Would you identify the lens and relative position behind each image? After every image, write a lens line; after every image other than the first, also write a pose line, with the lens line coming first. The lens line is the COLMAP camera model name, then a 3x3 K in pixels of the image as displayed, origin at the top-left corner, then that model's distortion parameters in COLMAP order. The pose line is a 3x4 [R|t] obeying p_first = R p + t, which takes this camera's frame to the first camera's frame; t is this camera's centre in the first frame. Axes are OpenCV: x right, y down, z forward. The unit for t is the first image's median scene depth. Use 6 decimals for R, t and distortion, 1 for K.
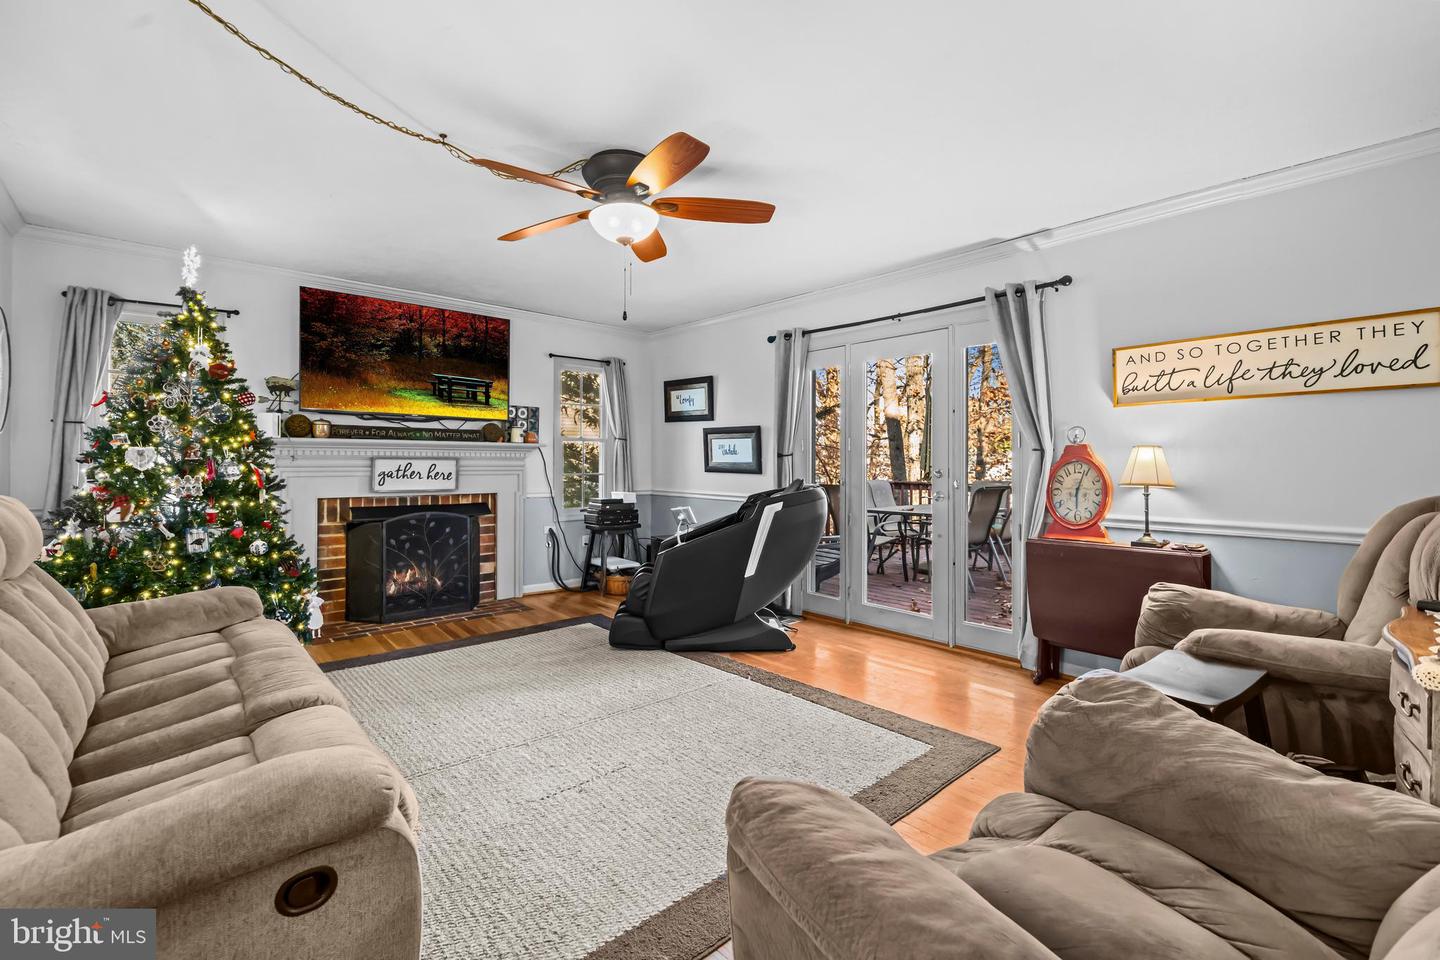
lens RADIAL K [[622.6, 0, 708.2], [0, 622.6, 458.0], [0, 0, 1]] dist [-0.002824, -0.000106]
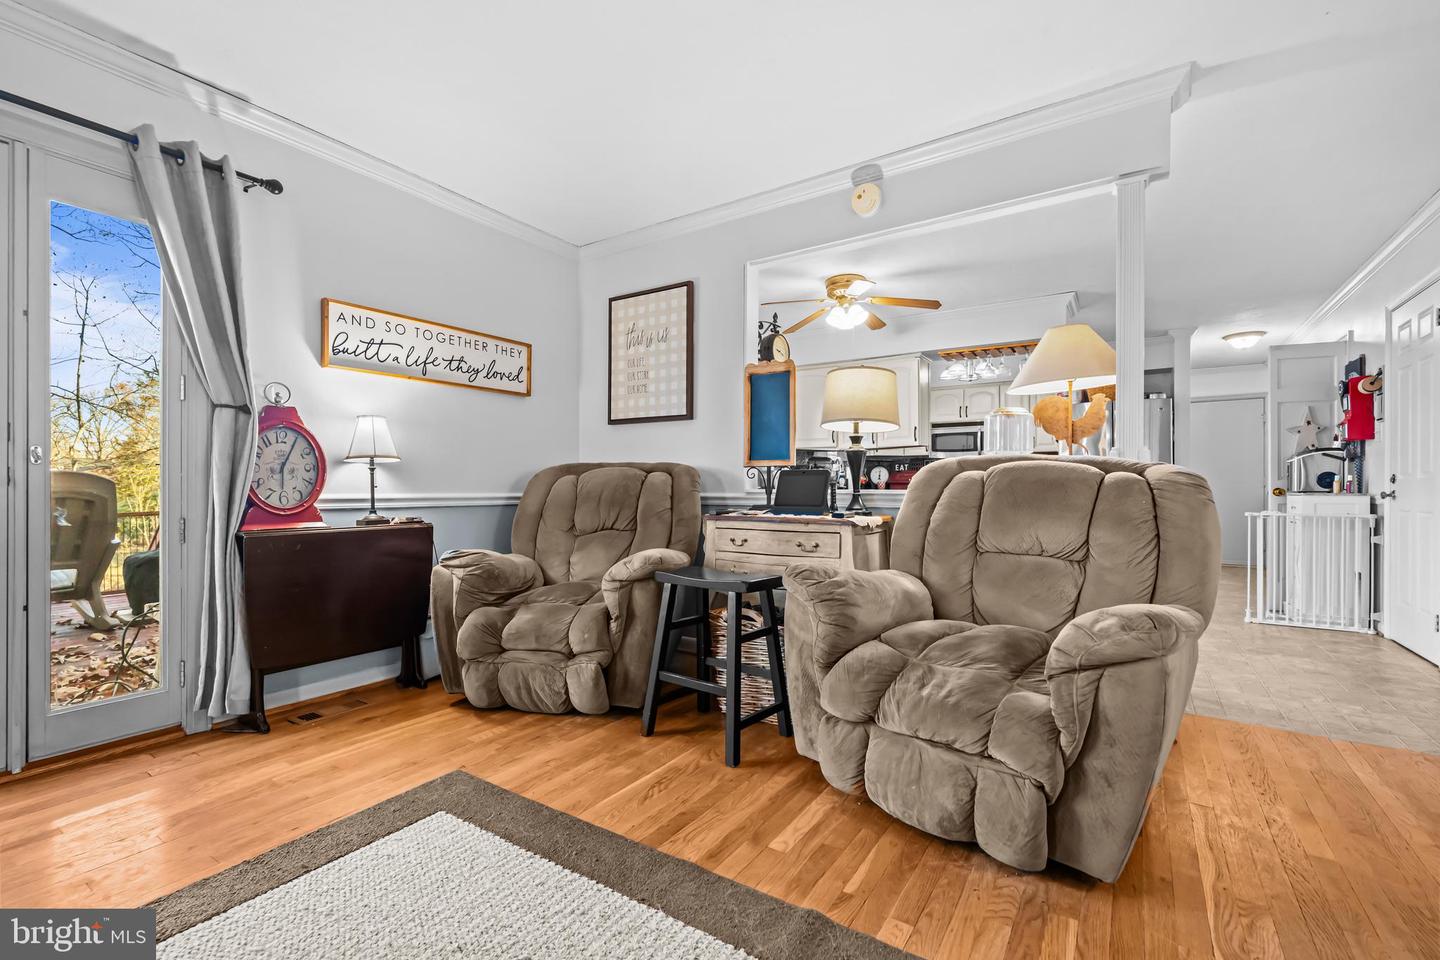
lens RADIAL K [[623.3, 0, 720.1], [0, 623.3, 491.1], [0, 0, 1]] dist [-0.000610, 0.001935]
pose [[-0.251599, -0.007048, 0.967806, -0.190096], [-0.010083, 0.999938, 0.004661, 0.048206], [-0.967779, -0.008586, -0.251654, 0.429251]]
